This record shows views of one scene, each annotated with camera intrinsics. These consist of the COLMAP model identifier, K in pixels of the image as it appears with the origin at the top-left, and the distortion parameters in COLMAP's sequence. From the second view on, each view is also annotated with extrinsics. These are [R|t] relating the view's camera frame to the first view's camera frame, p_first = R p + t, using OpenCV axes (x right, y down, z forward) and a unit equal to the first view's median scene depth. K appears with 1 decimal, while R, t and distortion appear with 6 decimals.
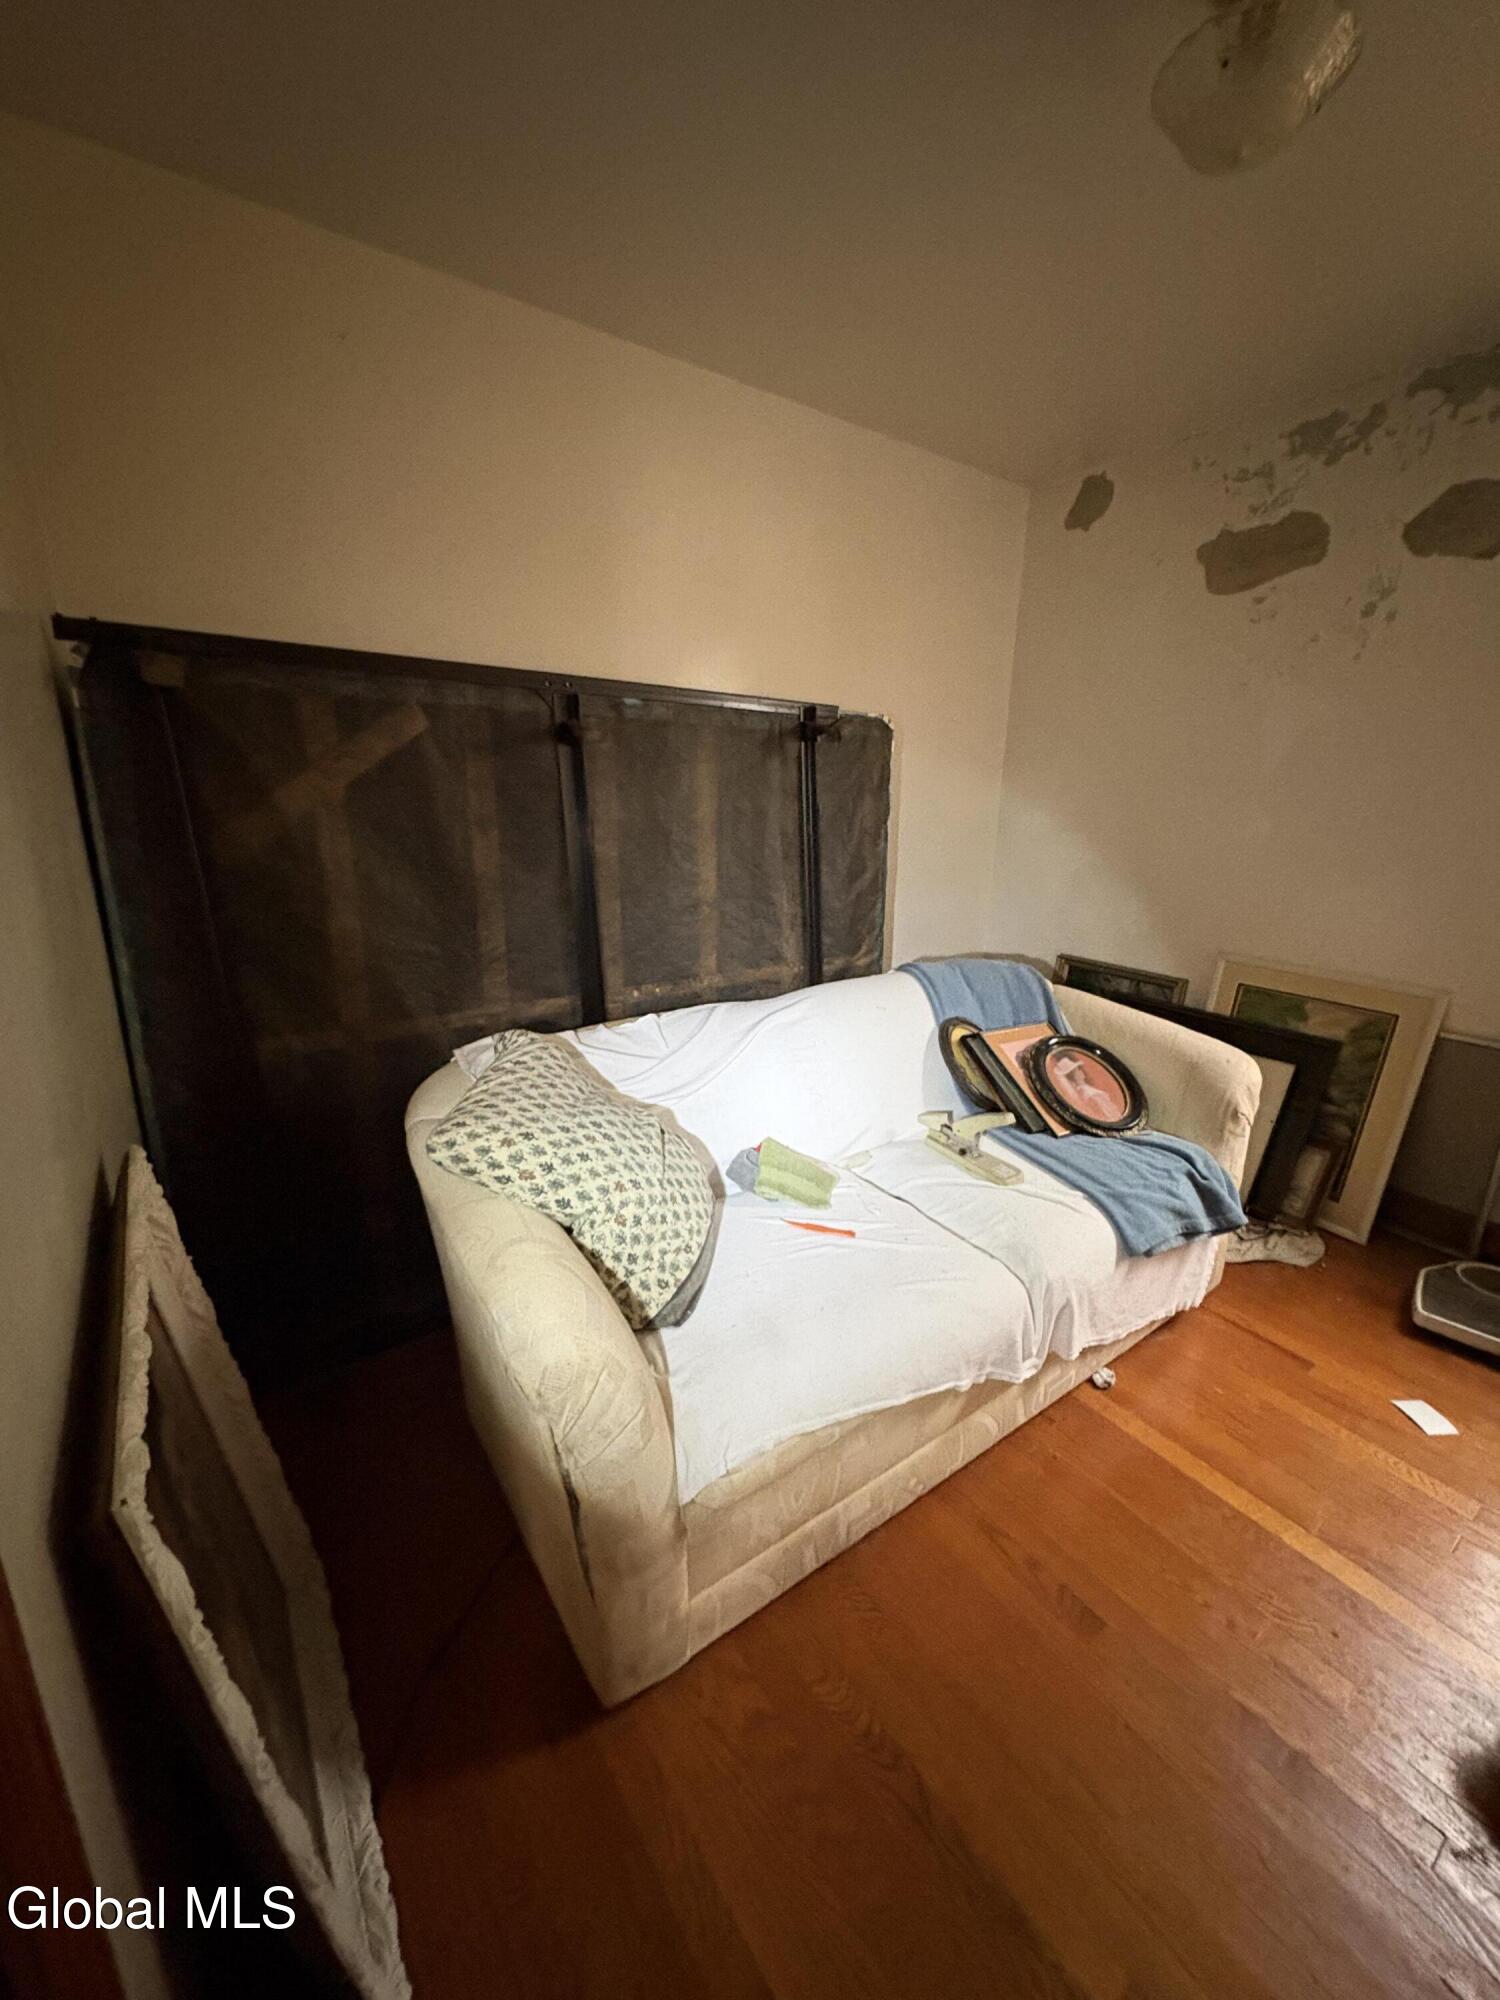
lens RADIAL K [[793.9, 0, 752.4], [0, 793.9, 1004.0], [0, 0, 1]] dist [0.000675, 0.000274]
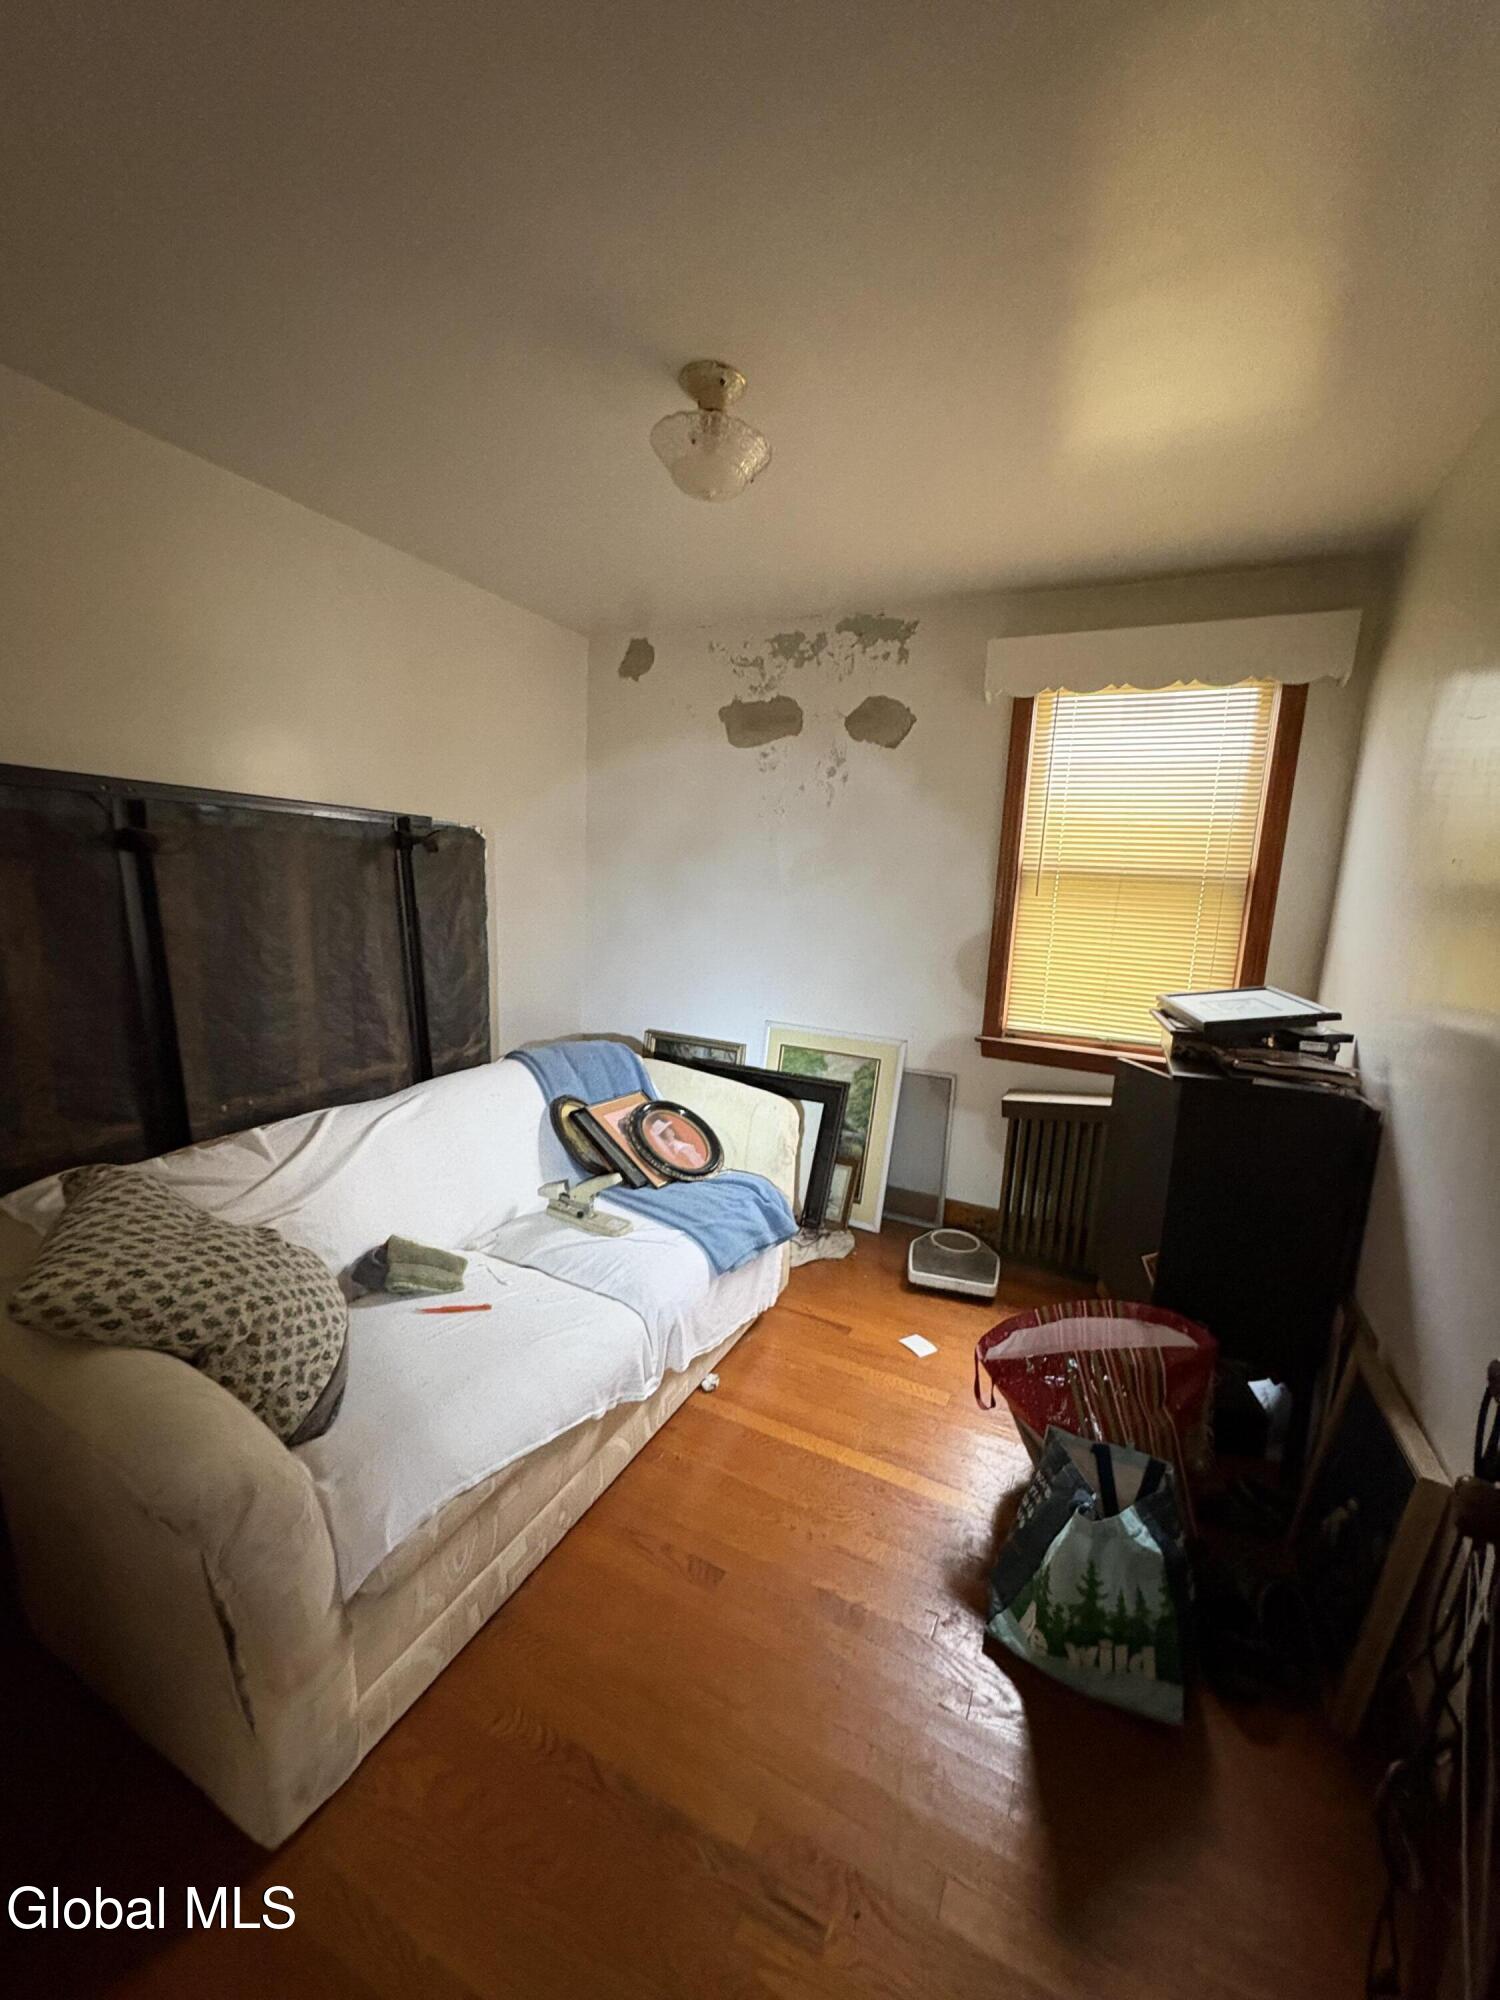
lens RADIAL K [[793.9, 0, 746.0], [0, 793.9, 1004.4], [0, 0, 1]] dist [0.000675, 0.000274]
pose [[0.880434, -0.054436, 0.471034, -0.045582], [0.097332, 0.992983, -0.067172, -0.013396], [-0.464072, 0.104987, 0.879554, -0.142449]]
